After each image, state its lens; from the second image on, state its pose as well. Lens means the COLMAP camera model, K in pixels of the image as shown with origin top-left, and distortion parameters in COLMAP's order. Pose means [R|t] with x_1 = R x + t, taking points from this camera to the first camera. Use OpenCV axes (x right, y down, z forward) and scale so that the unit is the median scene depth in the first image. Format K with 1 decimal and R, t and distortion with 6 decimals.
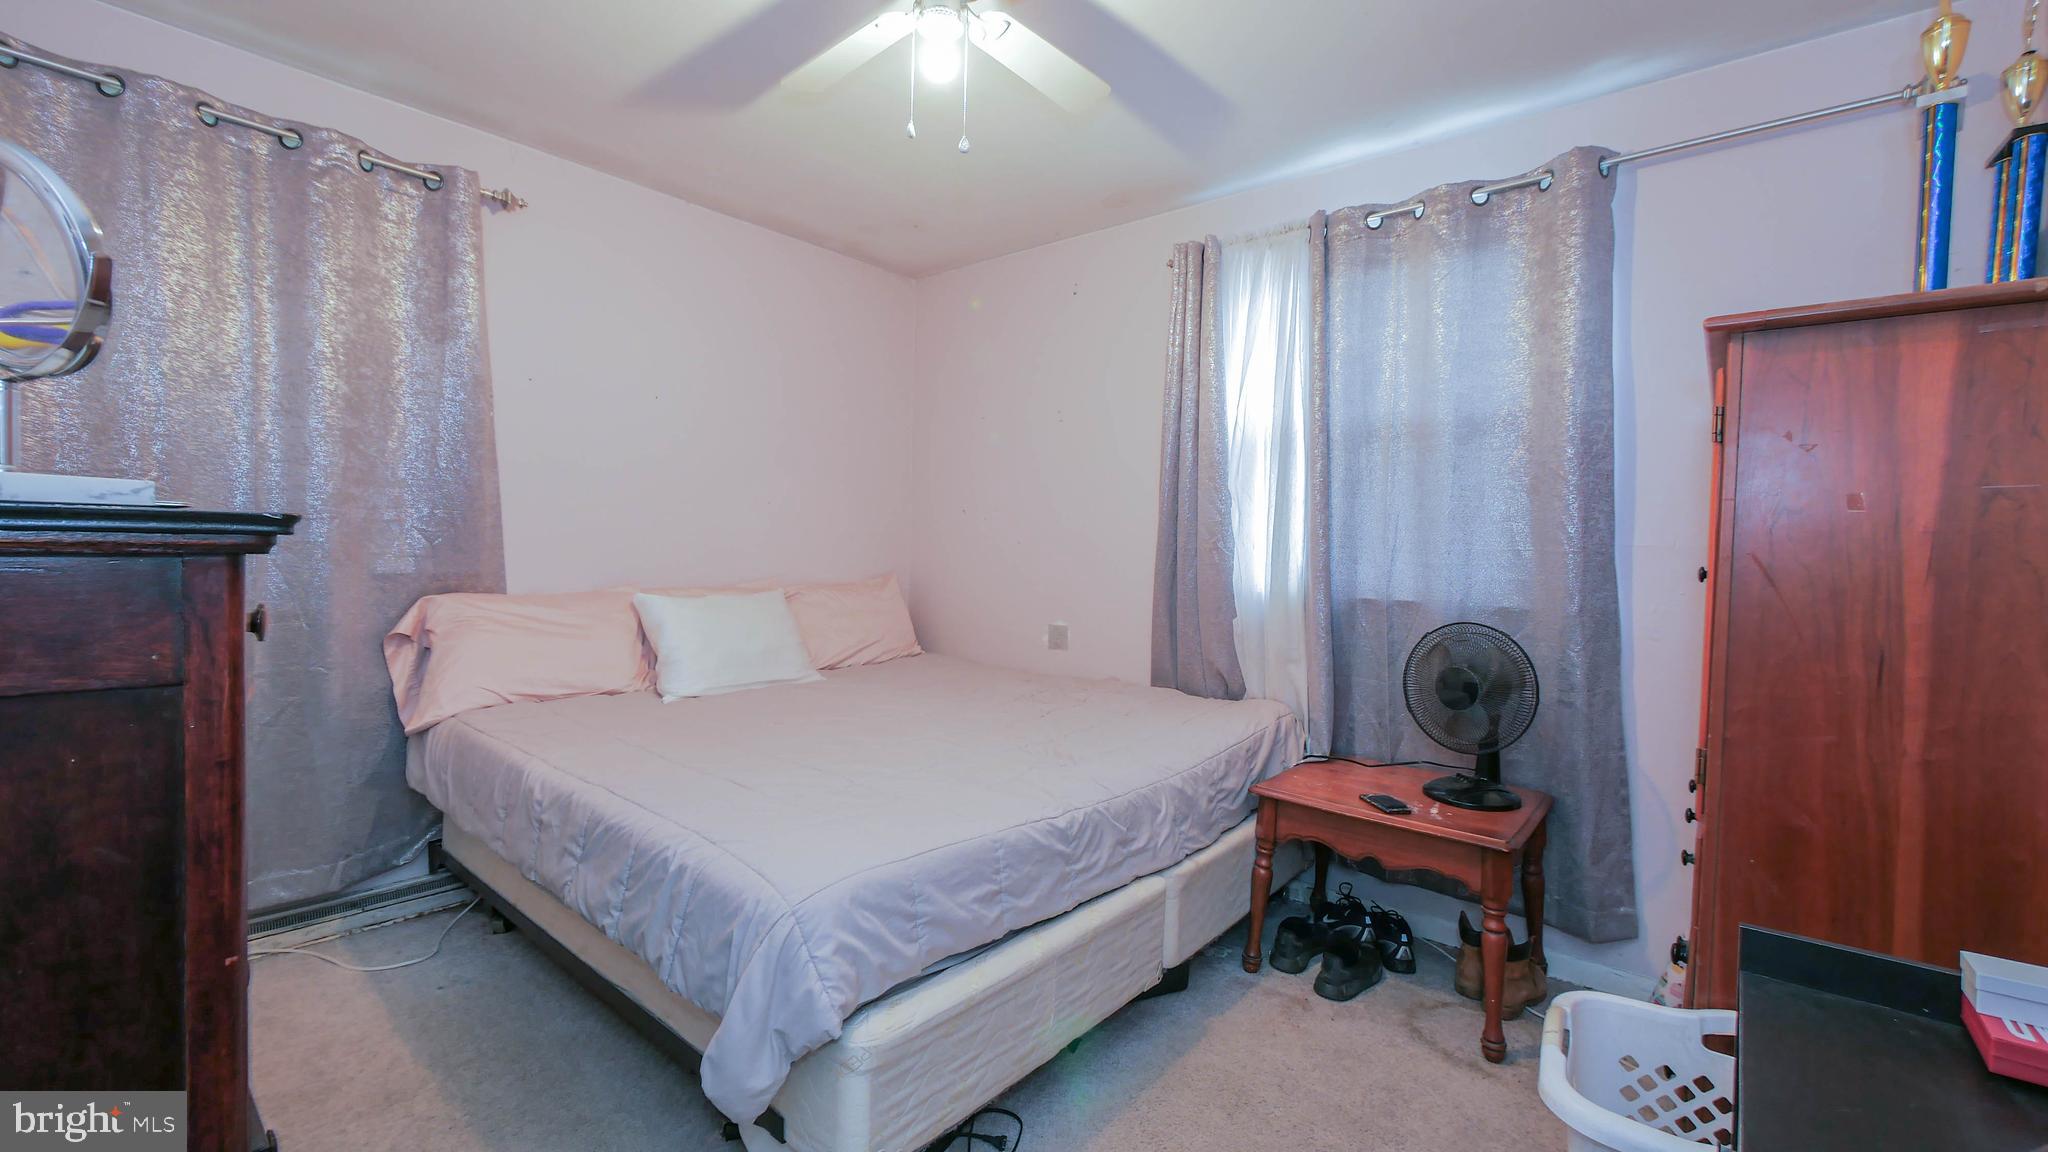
lens RADIAL K [[843.0, 0, 1011.5], [0, 843.0, 575.9], [0, 0, 1]] dist [-0.008304, -0.000047]
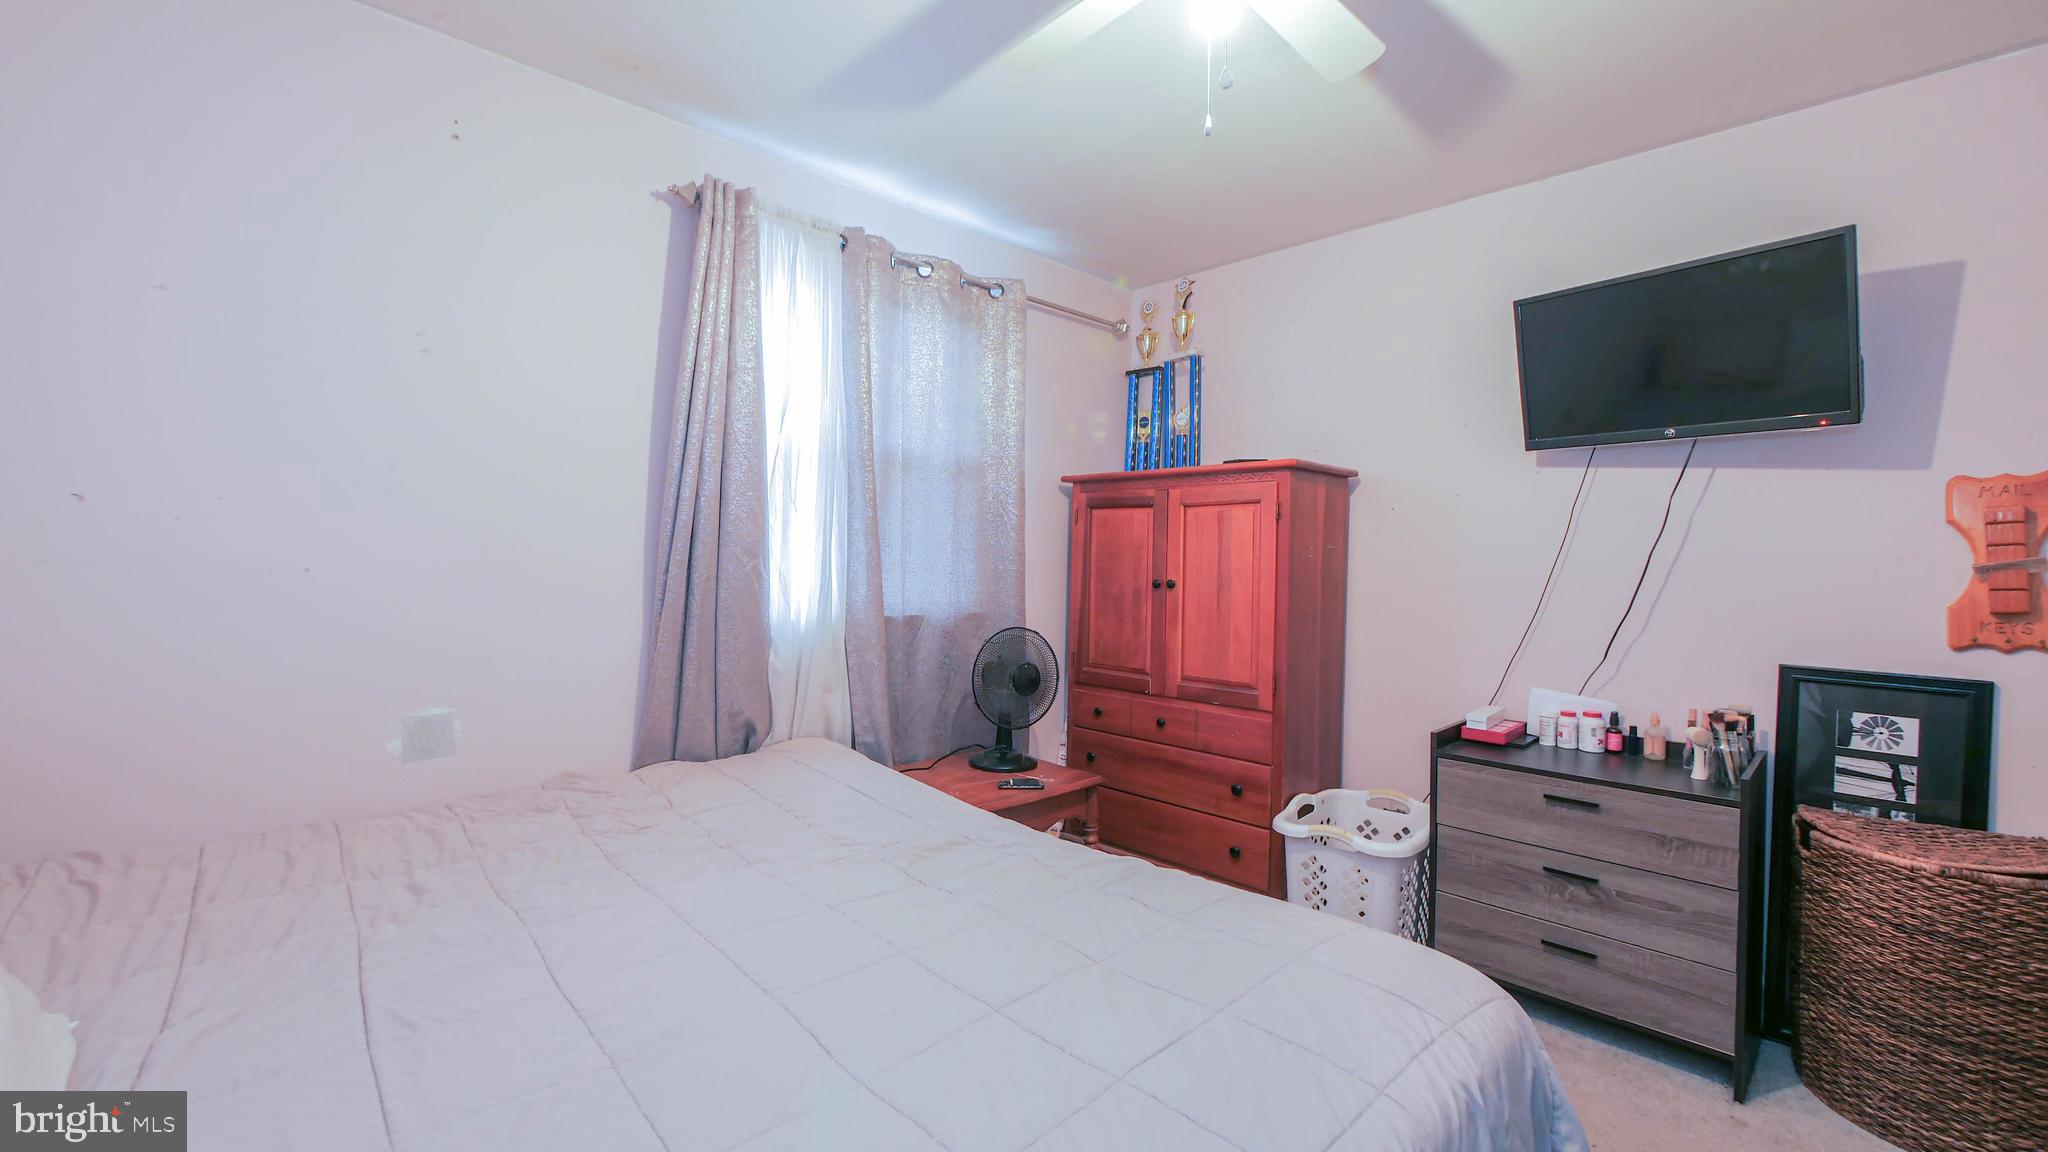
lens RADIAL K [[843.0, 0, 1011.5], [0, 843.0, 575.9], [0, 0, 1]] dist [-0.008304, -0.000047]
pose [[0.089785, -0.046619, 0.994869, -0.613192], [0.023215, 0.998730, 0.044704, -0.067739], [-0.995691, 0.019082, 0.090754, 0.744142]]
